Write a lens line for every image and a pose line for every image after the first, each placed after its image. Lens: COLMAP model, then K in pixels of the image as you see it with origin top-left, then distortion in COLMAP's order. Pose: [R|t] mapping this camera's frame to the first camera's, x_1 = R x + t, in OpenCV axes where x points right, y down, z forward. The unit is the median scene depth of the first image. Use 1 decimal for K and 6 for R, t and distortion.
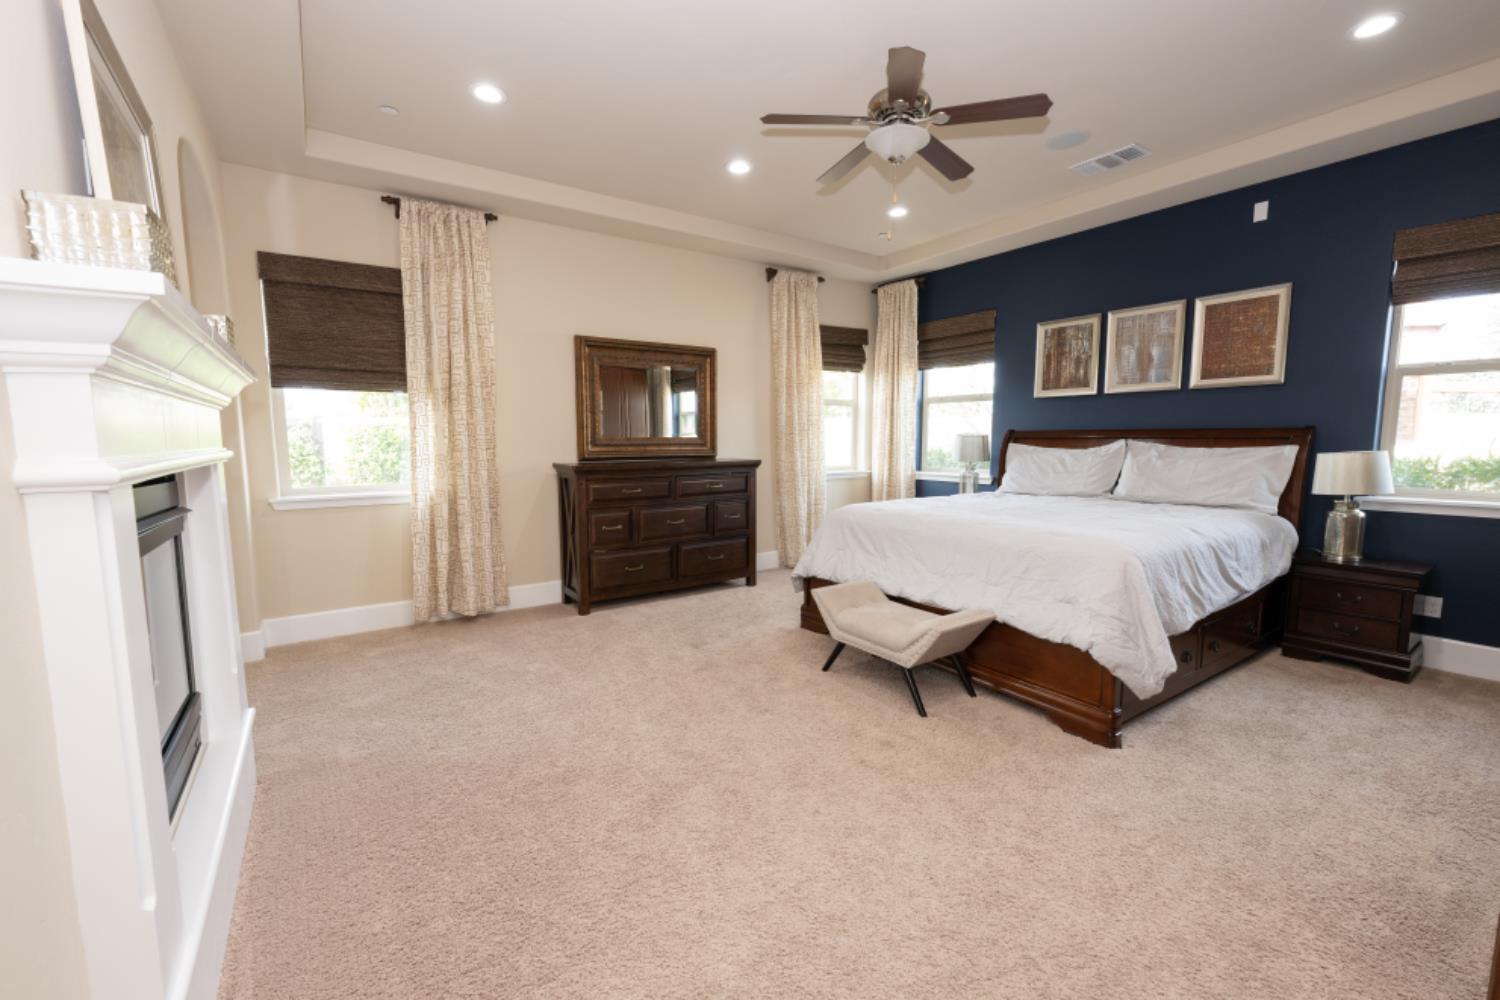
lens RADIAL K [[618.8, 0, 743.8], [0, 618.8, 505.3], [0, 0, 1]] dist [-0.000613, -0.000100]
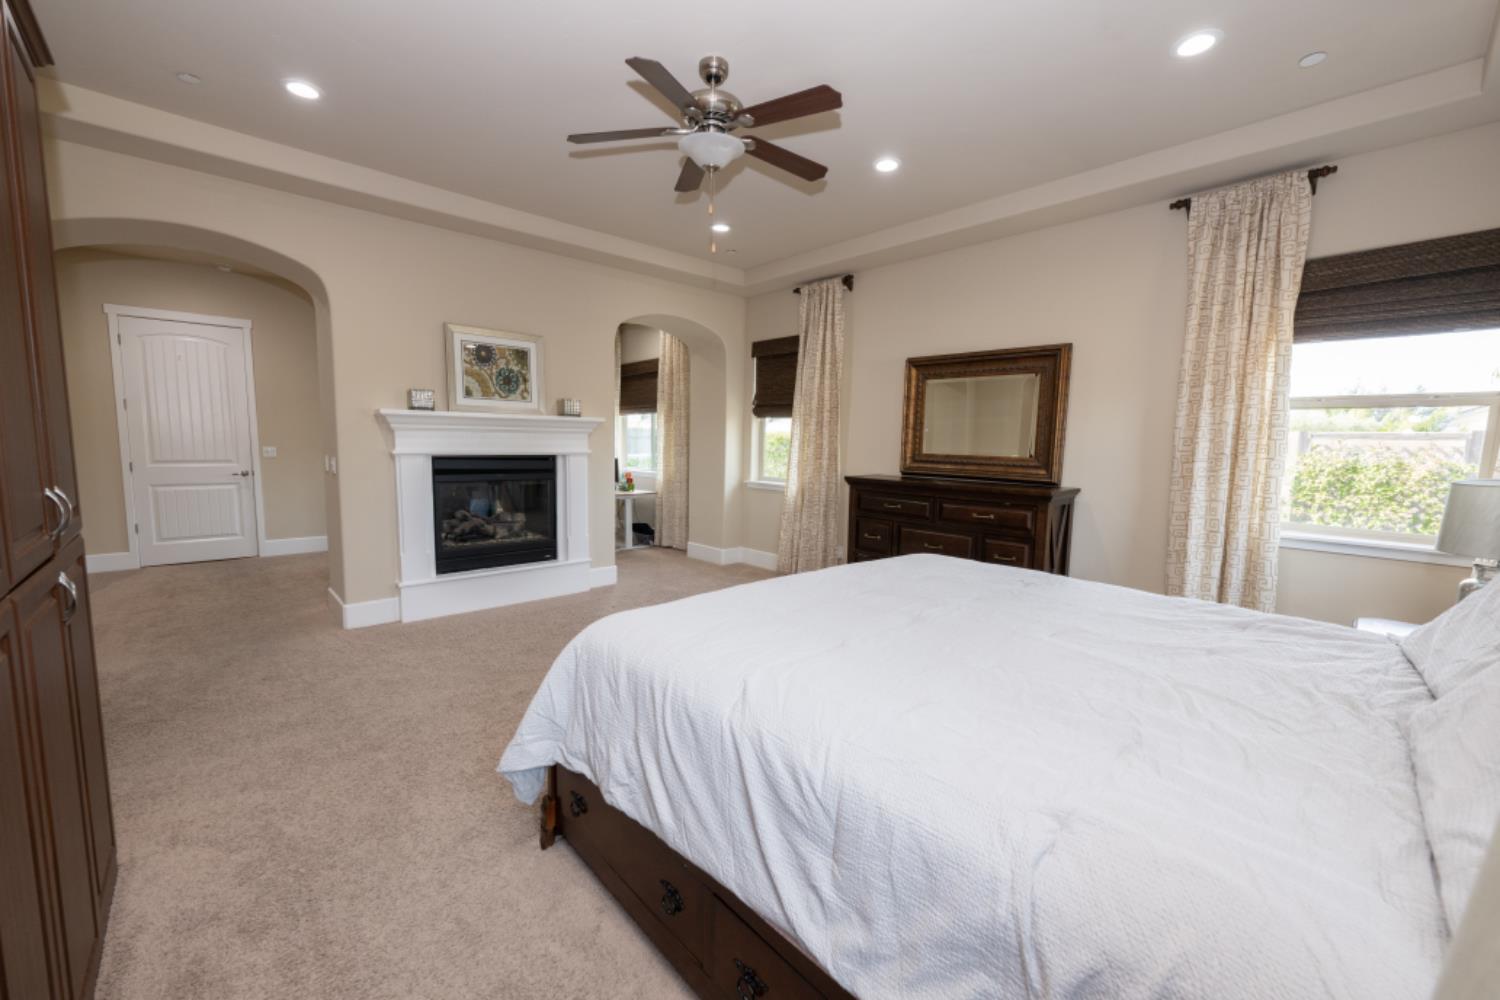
lens RADIAL K [[618.8, 0, 743.8], [0, 618.8, 505.3], [0, 0, 1]] dist [-0.000613, -0.000100]
pose [[0.116050, 0.113494, -0.986738, 0.764924], [-0.130912, 0.986531, 0.098074, -0.088355], [0.984578, 0.117795, 0.129344, 0.593136]]
